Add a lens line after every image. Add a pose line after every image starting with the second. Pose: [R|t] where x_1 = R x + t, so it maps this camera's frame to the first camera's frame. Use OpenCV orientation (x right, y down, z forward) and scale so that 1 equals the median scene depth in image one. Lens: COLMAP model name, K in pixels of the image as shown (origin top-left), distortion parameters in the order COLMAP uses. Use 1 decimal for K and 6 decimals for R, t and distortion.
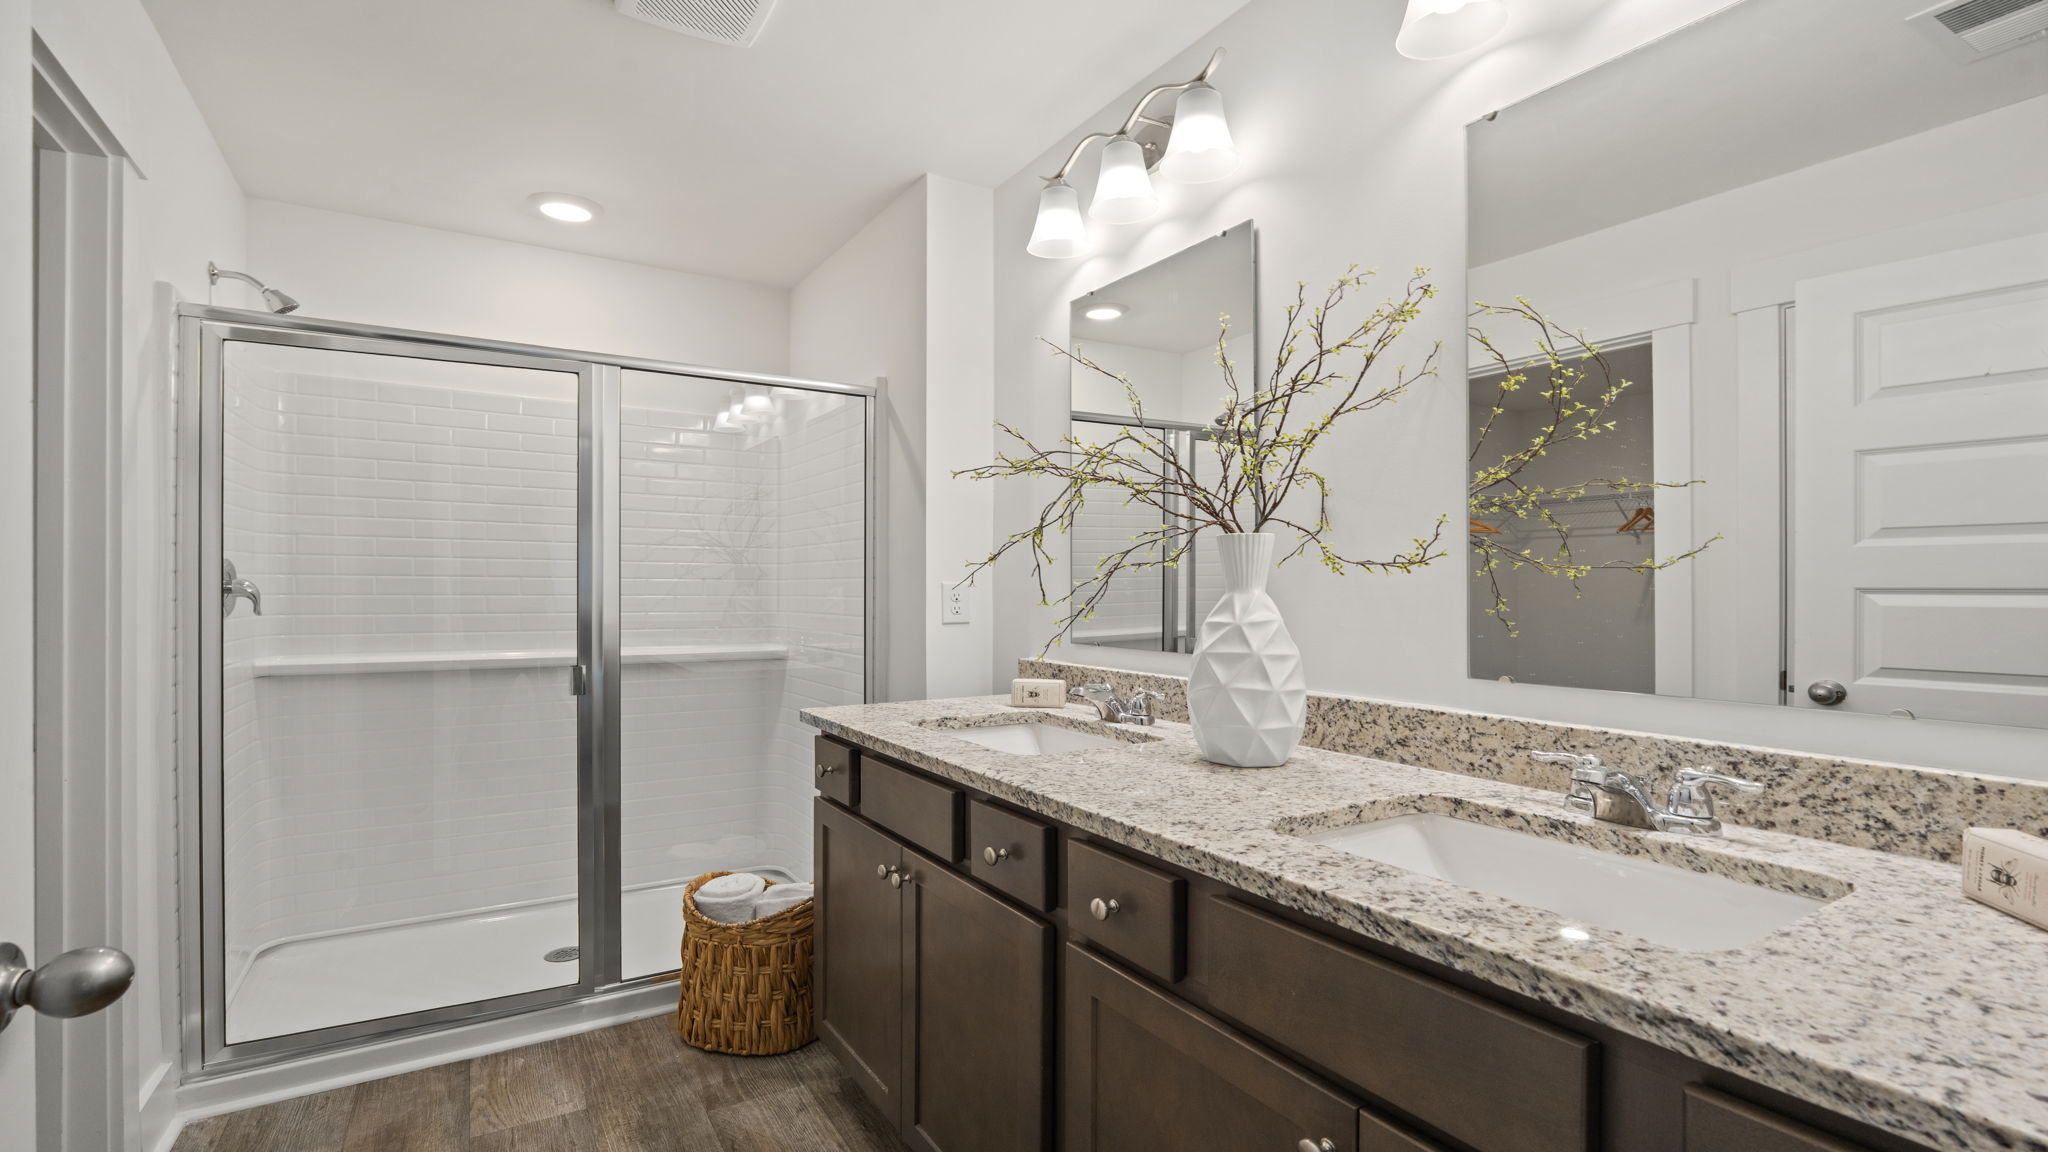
lens RADIAL K [[928.6, 0, 1025.3], [0, 928.6, 592.9], [0, 0, 1]] dist [-0.015900, 0.005291]
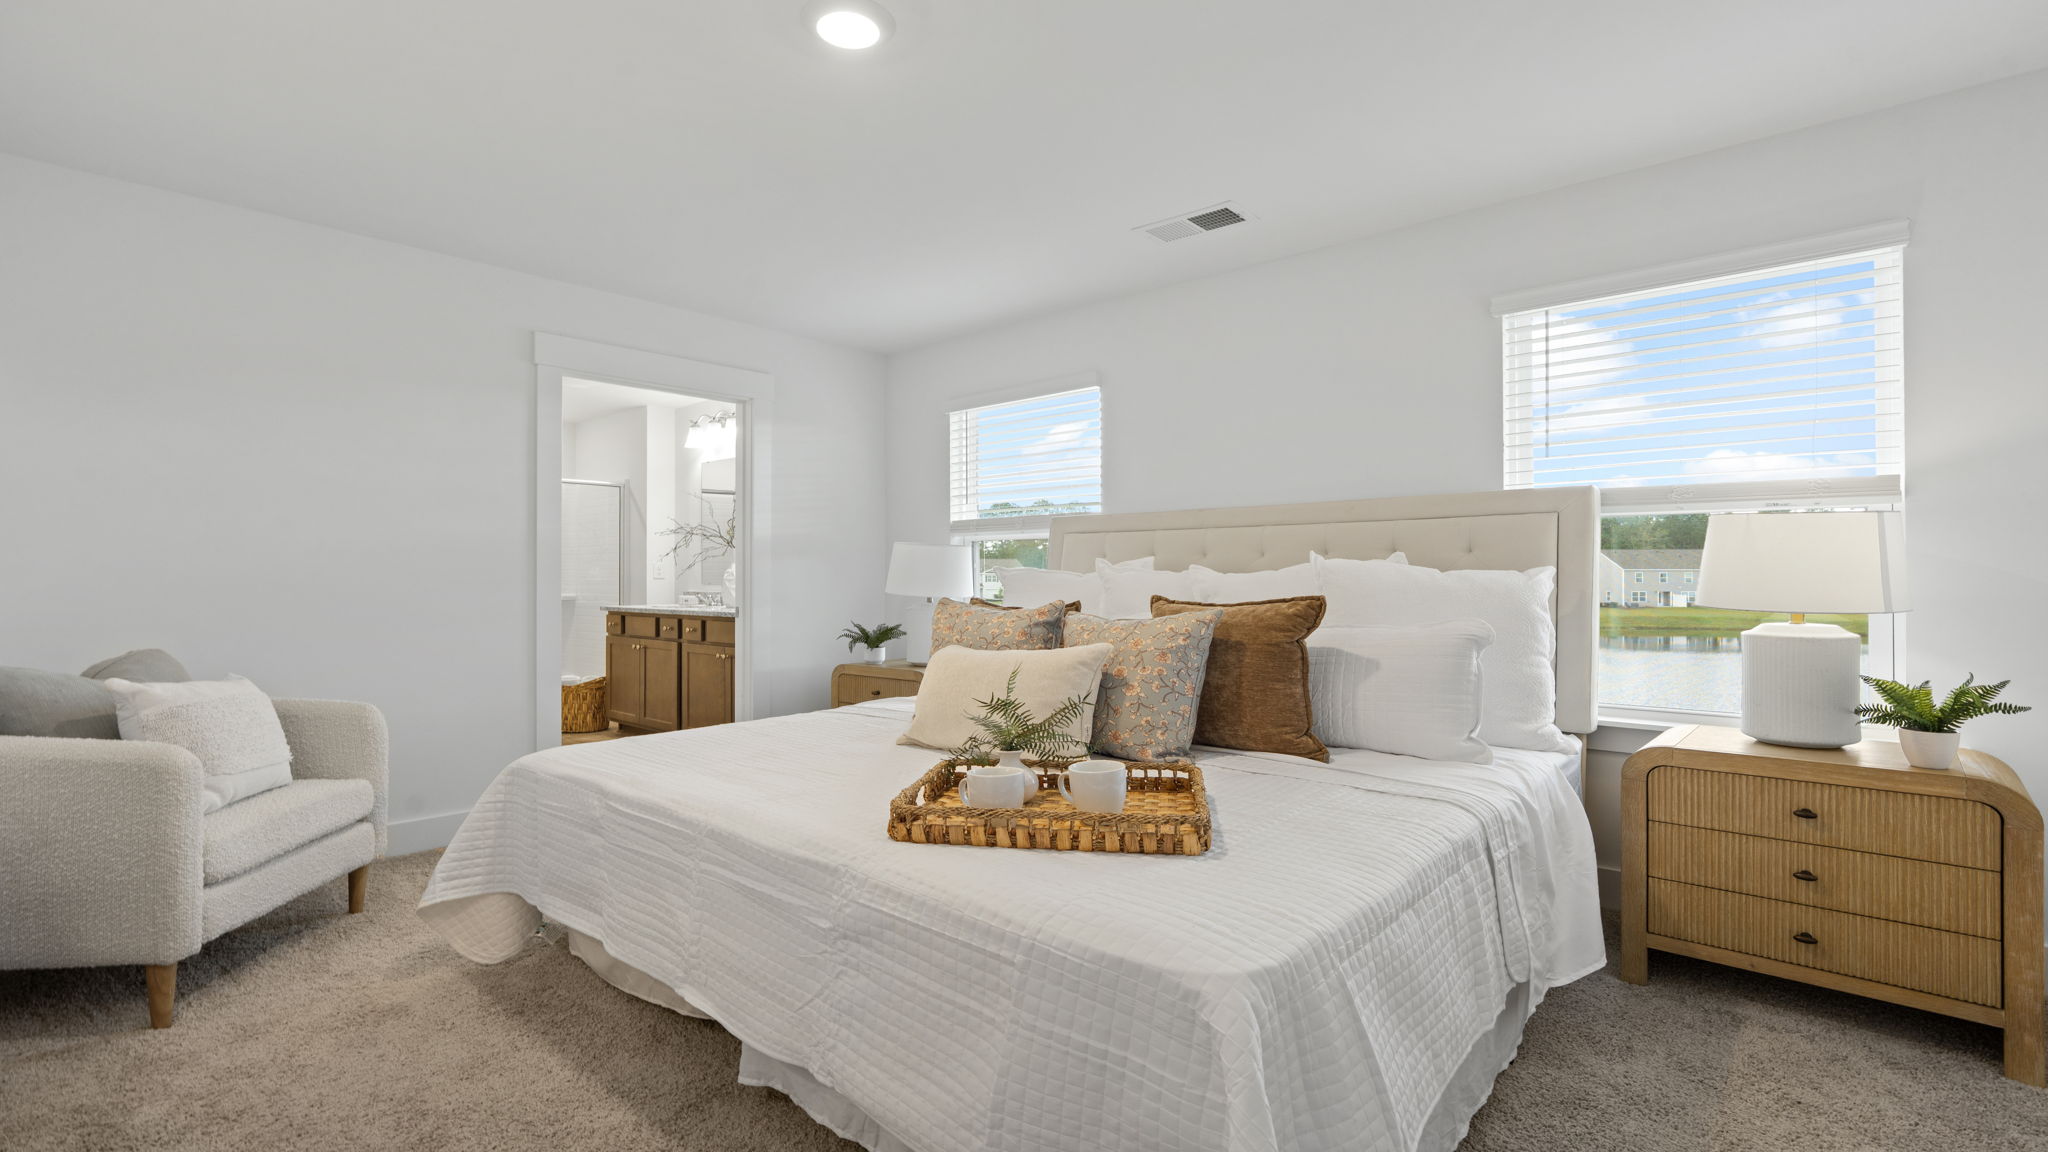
lens RADIAL K [[928.6, 0, 1025.3], [0, 928.6, 592.9], [0, 0, 1]] dist [-0.015900, 0.005291]
pose [[0.960635, -0.002818, 0.277801, 0.246484], [0.002590, 0.999996, 0.001188, 0.091009], [-0.277803, -0.000422, 0.960638, -2.309616]]
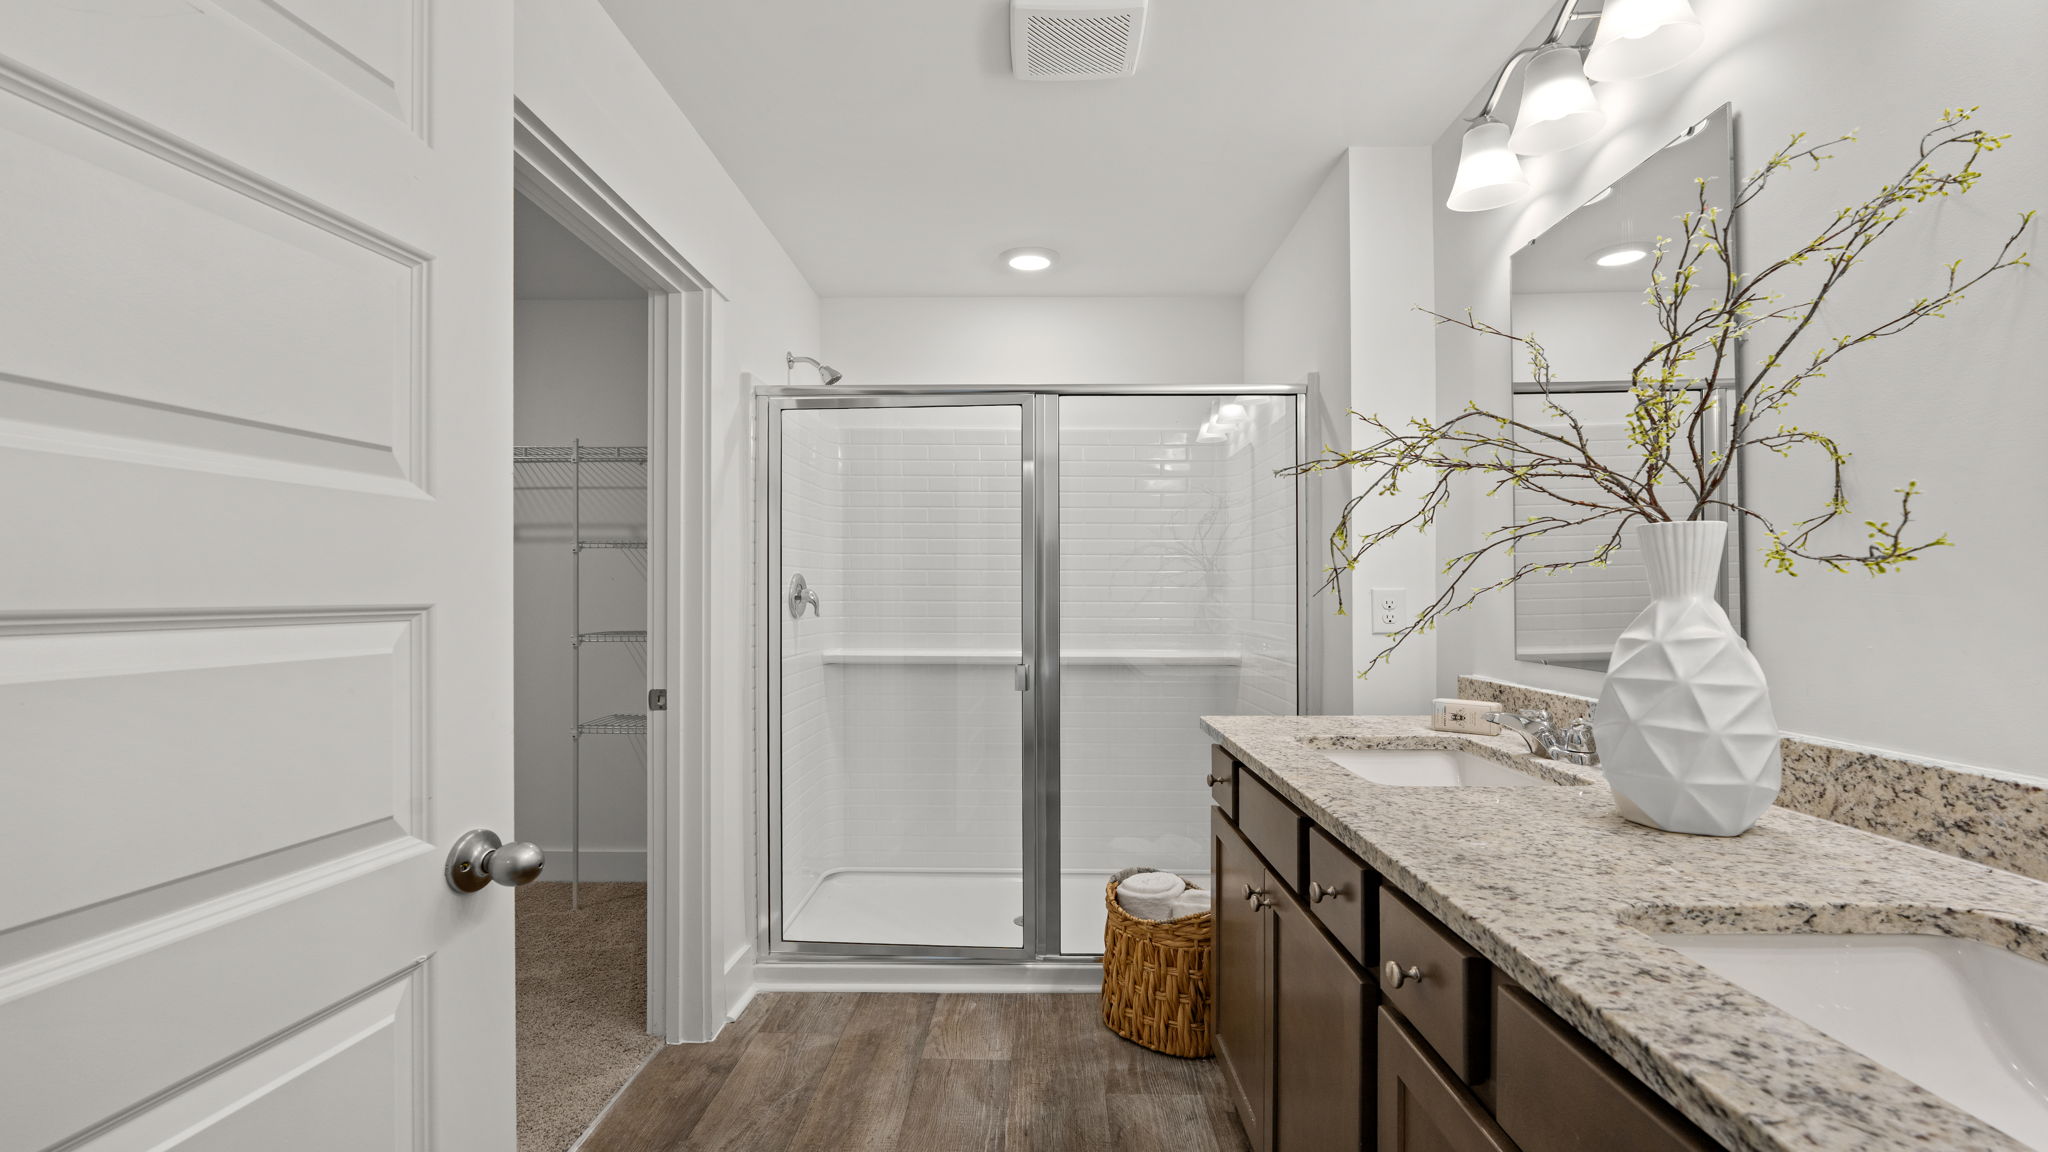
lens RADIAL K [[928.6, 0, 1025.3], [0, 928.6, 592.9], [0, 0, 1]] dist [-0.015900, 0.005291]
pose [[0.840762, -0.003389, -0.541395, 0.152420], [-0.000305, 0.999977, -0.006733, -0.001023], [0.541405, 0.005826, 0.840742, 0.062555]]
